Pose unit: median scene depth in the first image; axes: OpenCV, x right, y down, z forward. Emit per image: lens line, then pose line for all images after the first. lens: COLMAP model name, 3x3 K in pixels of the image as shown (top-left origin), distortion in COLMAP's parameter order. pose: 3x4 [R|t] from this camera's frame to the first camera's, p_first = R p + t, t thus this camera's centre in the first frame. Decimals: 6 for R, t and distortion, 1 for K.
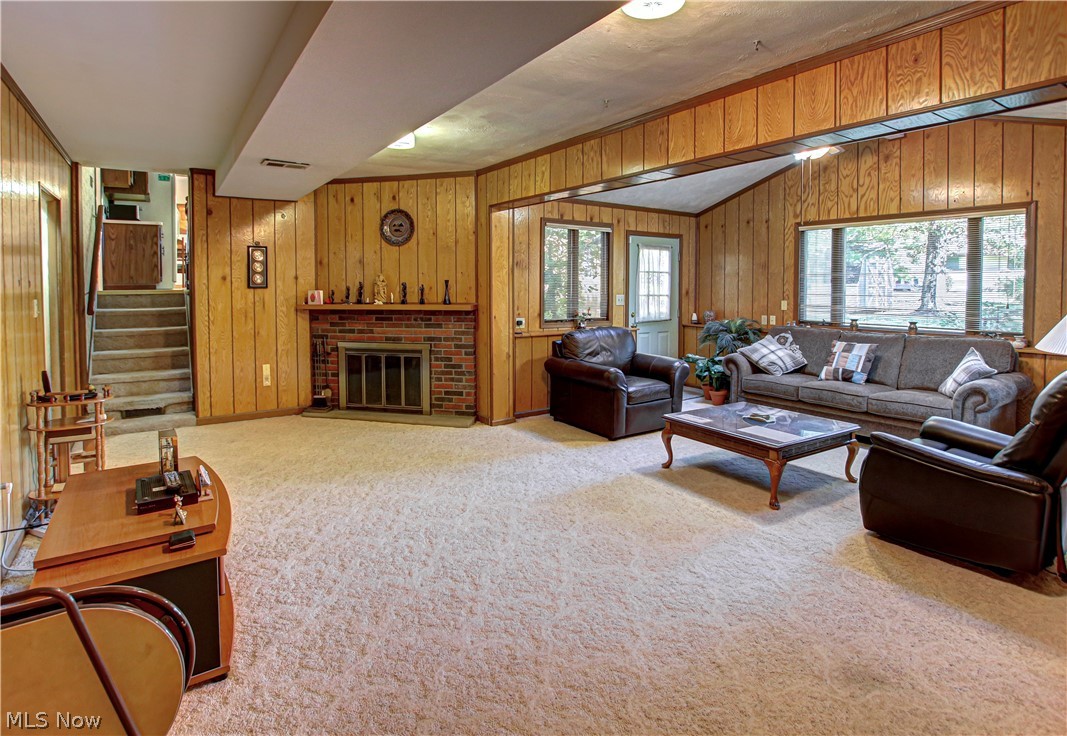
lens RADIAL K [[531.4, 0, 530.6], [0, 531.4, 297.9], [0, 0, 1]] dist [-0.029333, 0.004849]
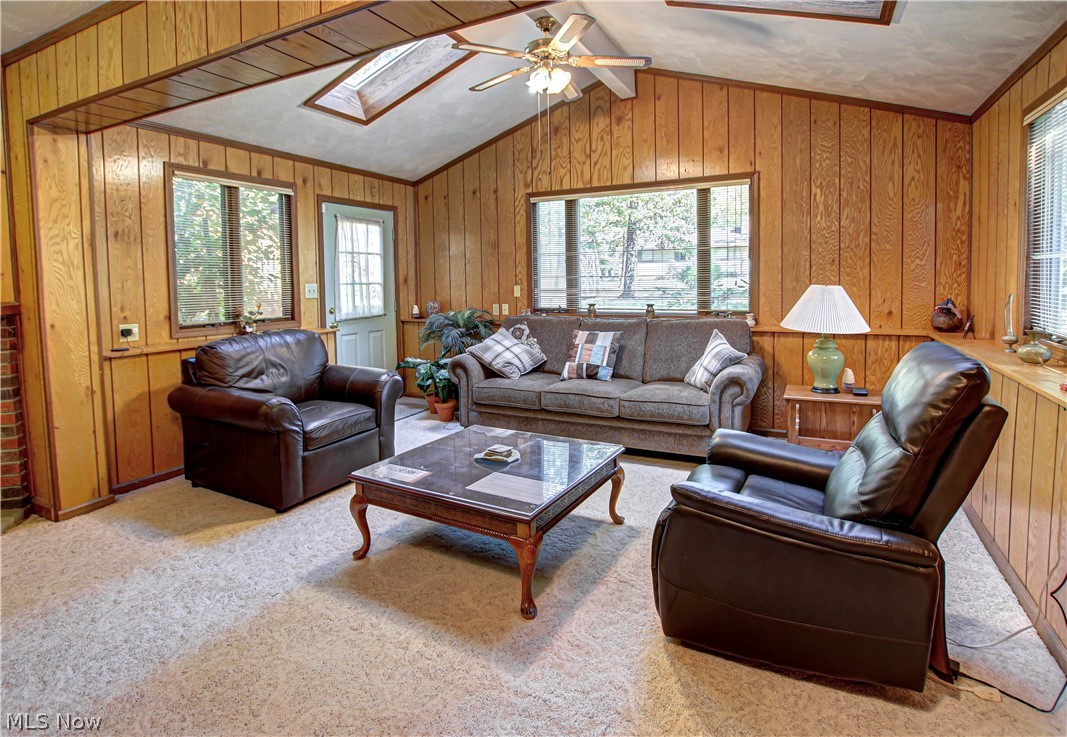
lens RADIAL K [[531.4, 0, 526.9], [0, 531.4, 308.3], [0, 0, 1]] dist [-0.029333, 0.004849]
pose [[0.885859, -0.044179, 0.461846, 0.119282], [0.030904, 0.998864, 0.036273, 0.013276], [-0.462924, -0.017859, 0.886218, 0.284468]]
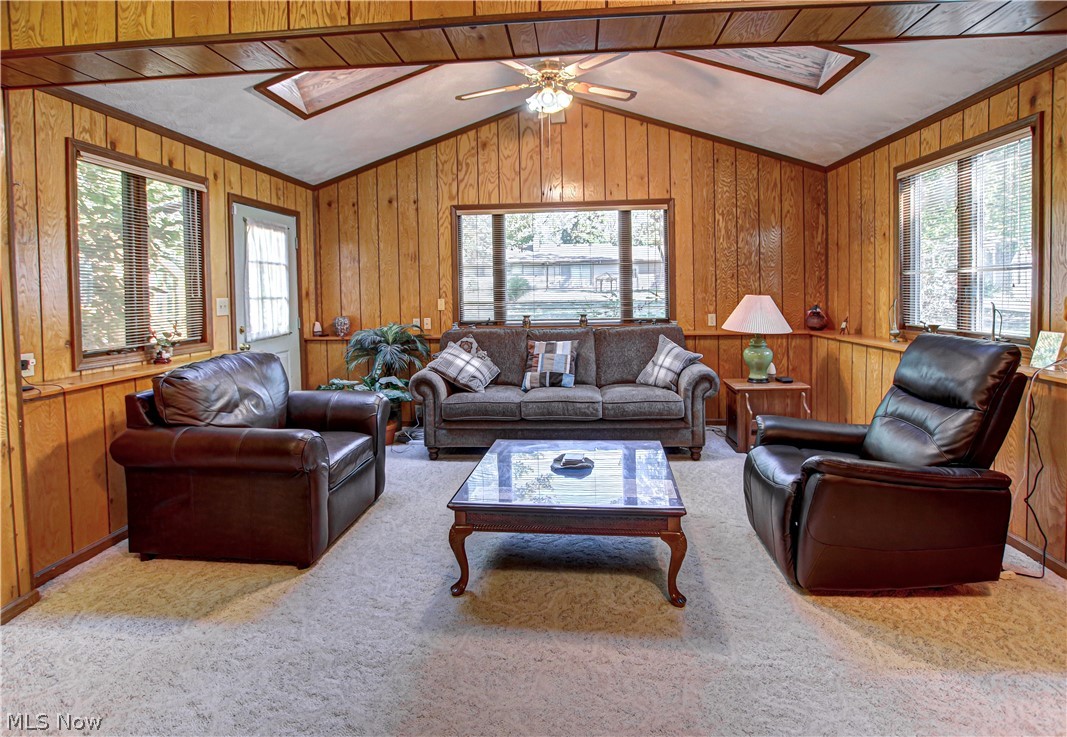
lens RADIAL K [[531.4, 0, 529.3], [0, 531.4, 302.6], [0, 0, 1]] dist [-0.029333, 0.004849]
pose [[0.643832, -0.035029, 0.764365, -0.082391], [0.040609, 0.999108, 0.011581, 0.008464], [-0.764088, 0.023584, 0.644680, 0.434244]]
